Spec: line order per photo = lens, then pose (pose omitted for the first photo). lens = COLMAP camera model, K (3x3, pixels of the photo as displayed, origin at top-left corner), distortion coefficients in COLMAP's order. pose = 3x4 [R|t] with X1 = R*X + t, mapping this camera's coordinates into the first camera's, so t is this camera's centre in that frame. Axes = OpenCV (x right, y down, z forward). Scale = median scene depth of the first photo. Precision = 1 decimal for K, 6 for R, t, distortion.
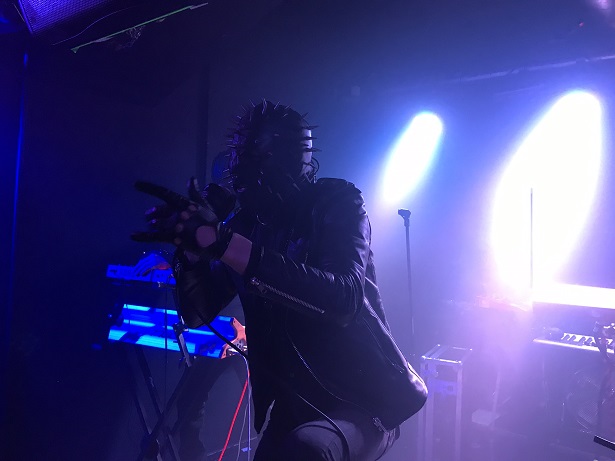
lens RADIAL K [[507.7, 0, 308.5], [0, 507.7, 226.4], [0, 0, 1]] dist [0.015258, -0.020878]
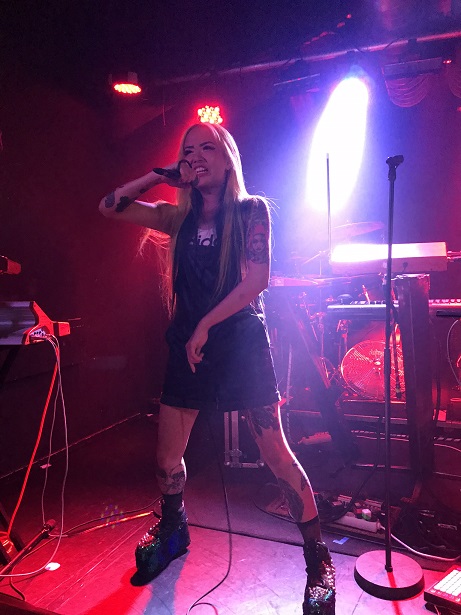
lens RADIAL K [[507.7, 0, 228.5], [0, 507.7, 313.9], [0, 0, 1]] dist [0.015258, -0.020878]
pose [[0.949327, -0.082130, 0.303368, -0.092266], [0.055876, 0.993980, 0.094244, 0.132412], [-0.309282, -0.072517, 0.948201, 0.043371]]
